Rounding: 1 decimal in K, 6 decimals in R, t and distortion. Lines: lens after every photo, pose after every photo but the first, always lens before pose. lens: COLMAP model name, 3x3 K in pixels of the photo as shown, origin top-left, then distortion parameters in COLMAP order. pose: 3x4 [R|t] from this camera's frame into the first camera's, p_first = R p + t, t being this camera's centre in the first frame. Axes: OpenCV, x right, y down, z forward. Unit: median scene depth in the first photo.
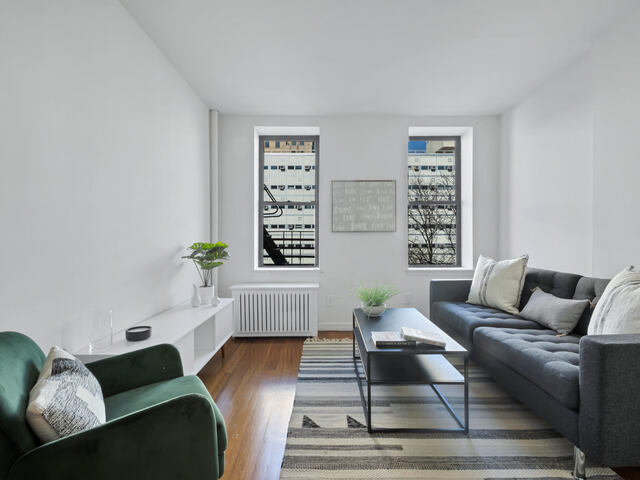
lens RADIAL K [[317.0, 0, 321.3], [0, 317.0, 243.7], [0, 0, 1]] dist [-0.002204, -0.000636]
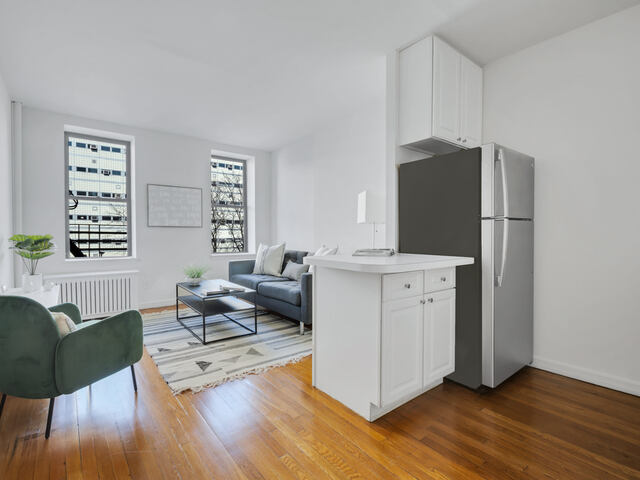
lens RADIAL K [[315.3, 0, 321.6], [0, 315.3, 241.0], [0, 0, 1]] dist [-0.014292, -0.000144]
pose [[0.785659, -0.008419, 0.618602, -0.239155], [0.003407, 0.999951, 0.009281, 0.011566], [-0.618650, -0.005184, 0.785650, -0.440224]]
